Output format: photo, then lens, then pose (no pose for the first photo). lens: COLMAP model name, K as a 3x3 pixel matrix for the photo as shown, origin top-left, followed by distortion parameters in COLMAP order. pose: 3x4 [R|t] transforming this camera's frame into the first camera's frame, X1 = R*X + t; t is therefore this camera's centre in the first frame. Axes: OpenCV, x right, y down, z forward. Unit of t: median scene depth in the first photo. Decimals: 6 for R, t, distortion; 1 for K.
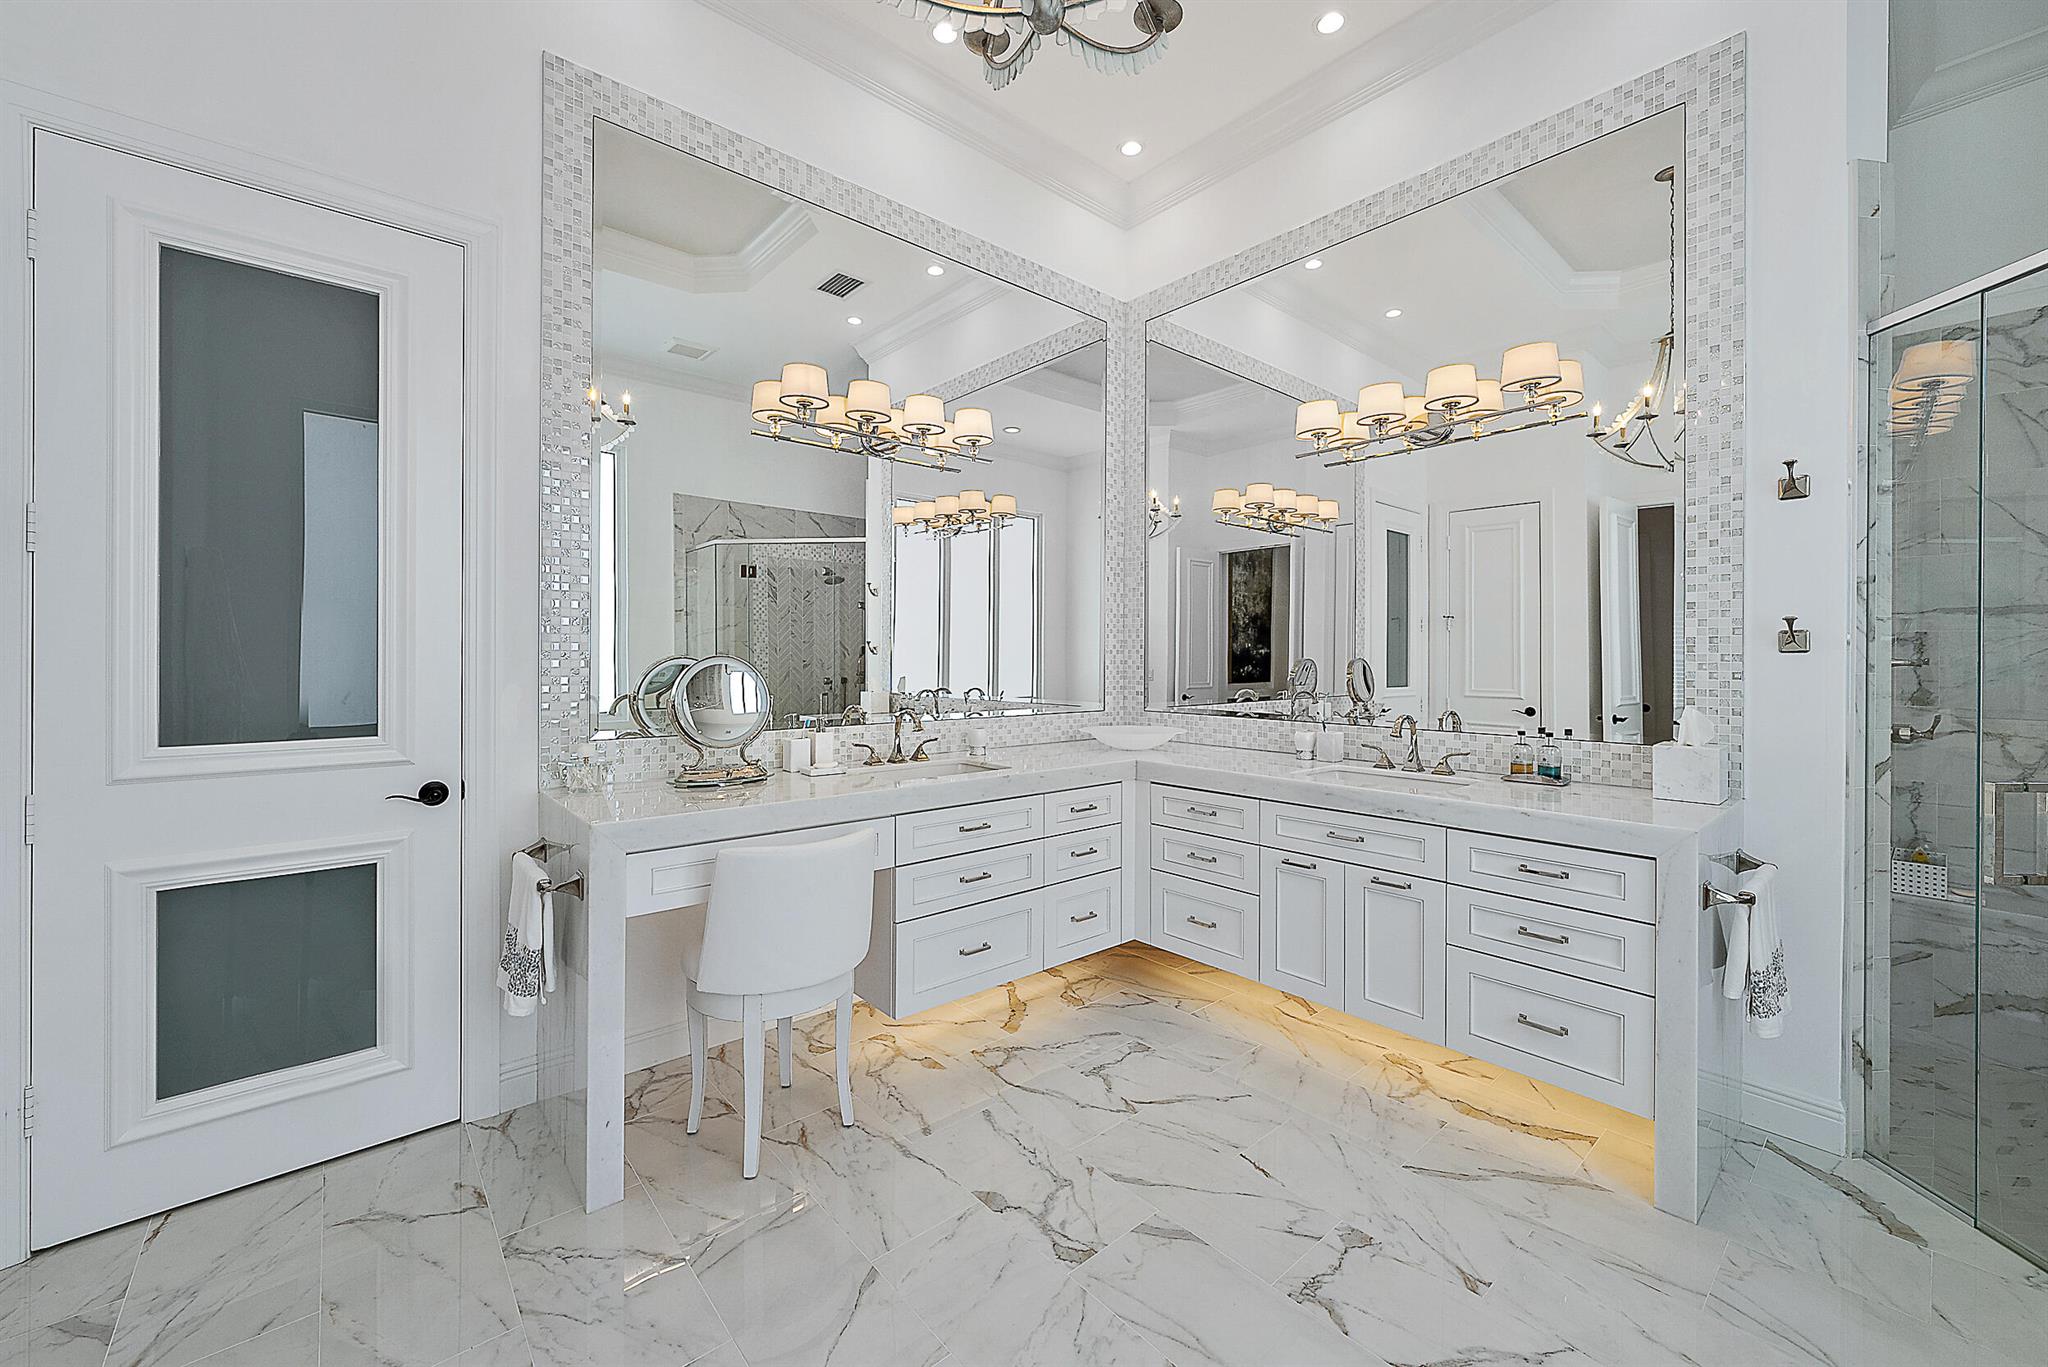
lens RADIAL K [[799.3, 0, 1021.3], [0, 799.3, 655.0], [0, 0, 1]] dist [-0.000174, -0.000692]
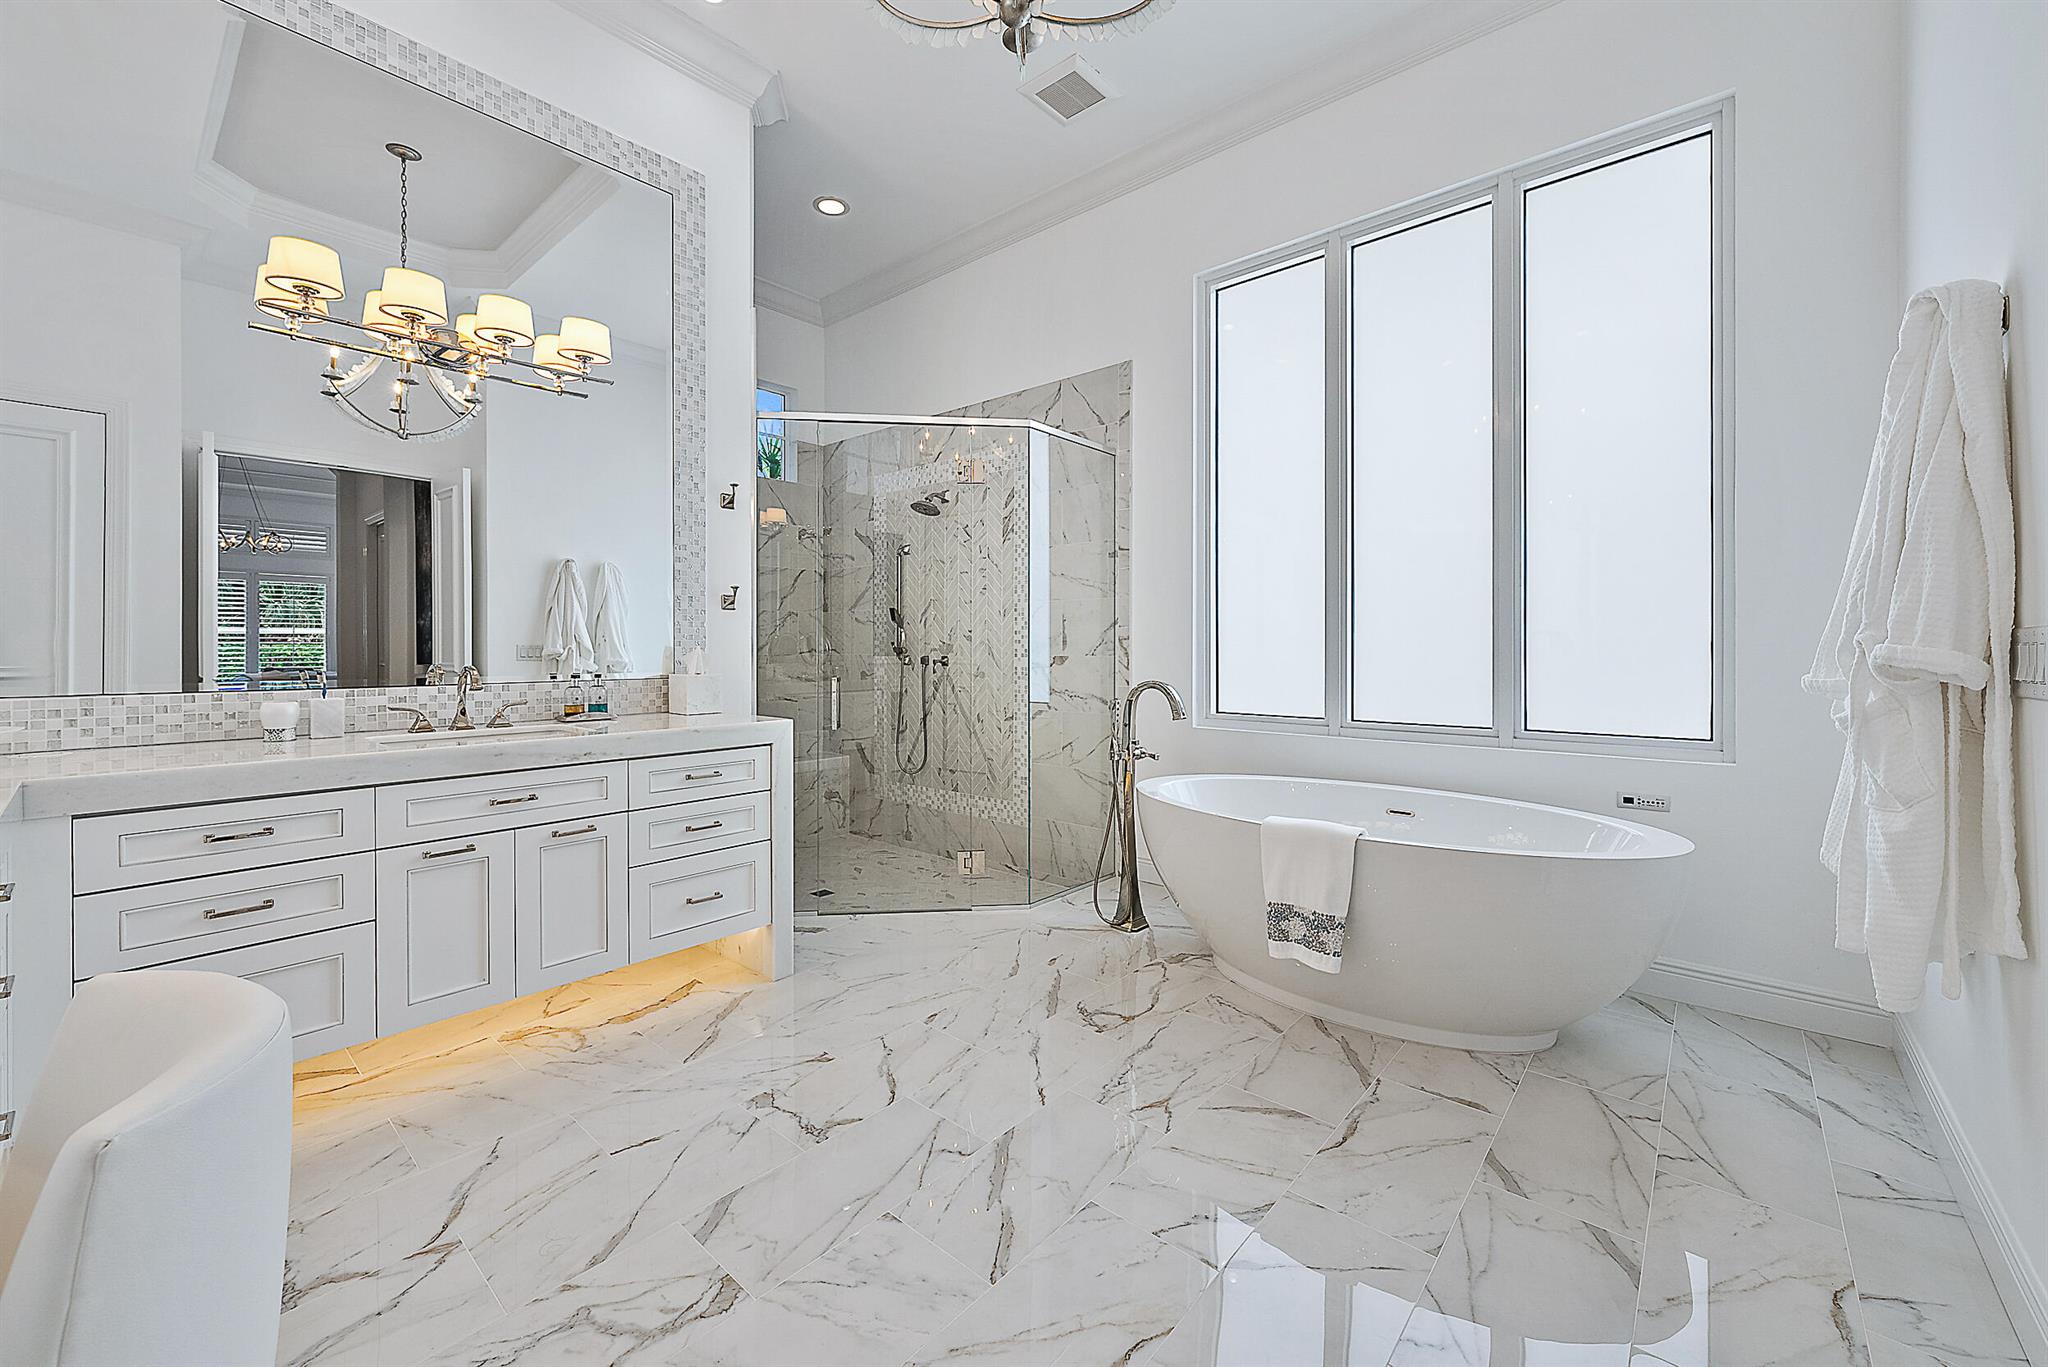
lens RADIAL K [[799.3, 0, 1036.2], [0, 799.3, 650.3], [0, 0, 1]] dist [-0.000174, -0.000692]
pose [[-0.144759, -0.005214, 0.989453, -0.590976], [-0.001566, 0.999986, 0.005041, 0.062194], [-0.989466, -0.000820, -0.144765, 0.602231]]
